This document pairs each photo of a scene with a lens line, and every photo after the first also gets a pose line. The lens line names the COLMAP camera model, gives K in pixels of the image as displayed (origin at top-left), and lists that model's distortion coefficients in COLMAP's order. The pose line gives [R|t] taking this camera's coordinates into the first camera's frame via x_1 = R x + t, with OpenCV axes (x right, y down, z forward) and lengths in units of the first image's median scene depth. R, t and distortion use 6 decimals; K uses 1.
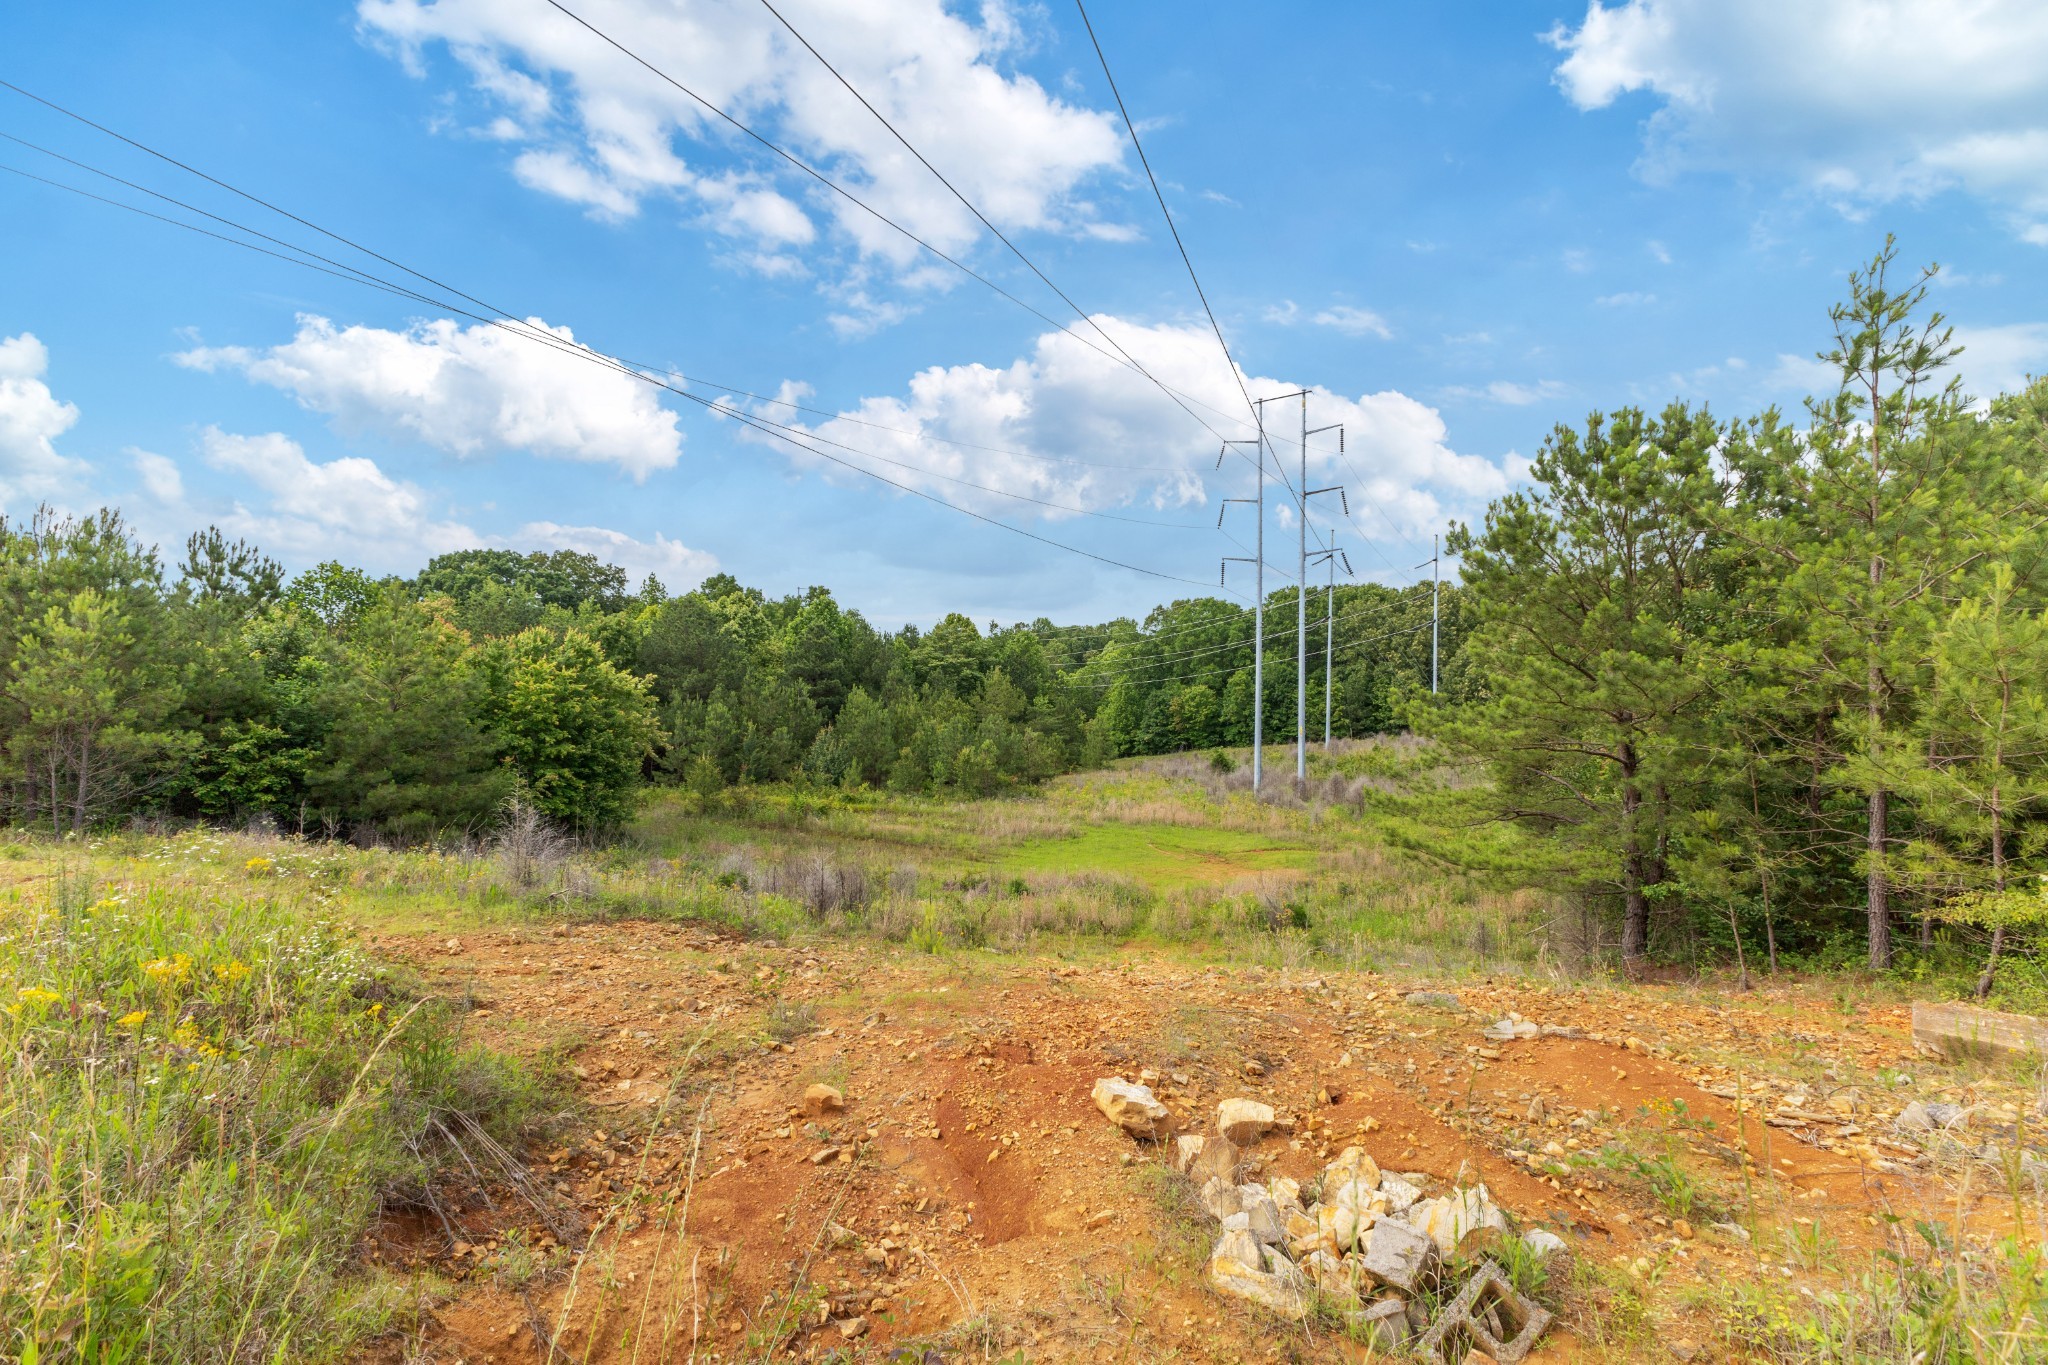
lens RADIAL K [[871.8, 0, 1022.7], [0, 871.8, 670.6], [0, 0, 1]] dist [-0.001651, -0.000270]
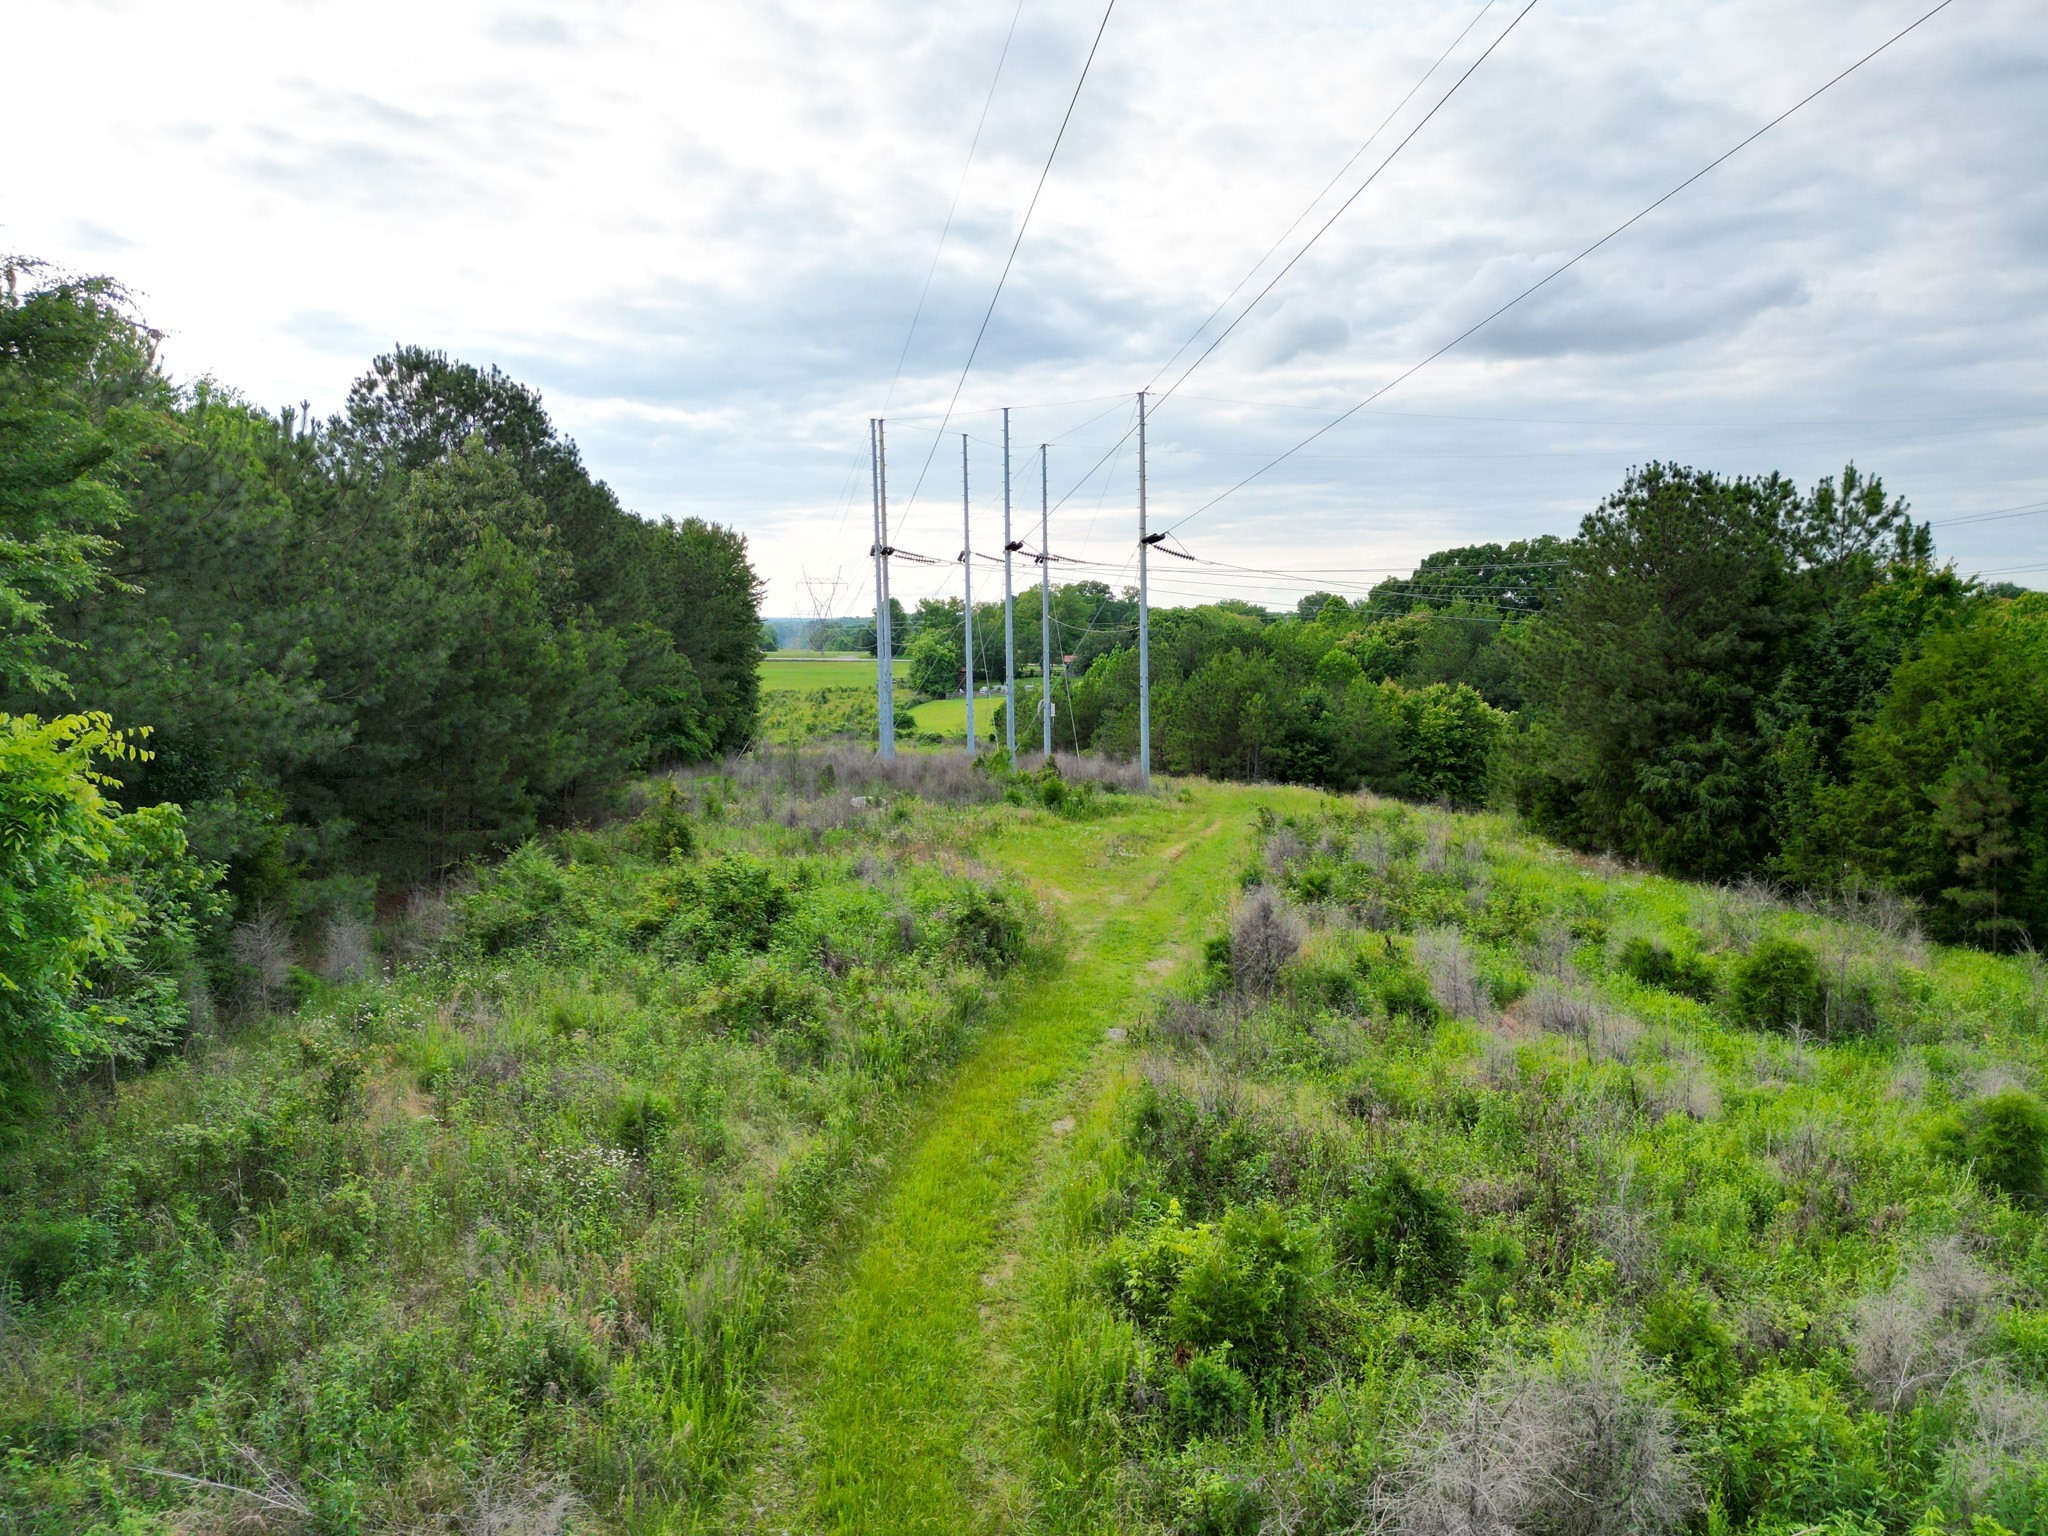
lens RADIAL K [[1474.8, 0, 1023.8], [0, 1474.8, 765.6], [0, 0, 1]] dist [0.072581, -0.066697]
pose [[0.627752, 0.071890, -0.775086, 1.135233], [0.016591, 0.994264, 0.105657, -0.208326], [0.778236, -0.079186, 0.622959, -1.363191]]
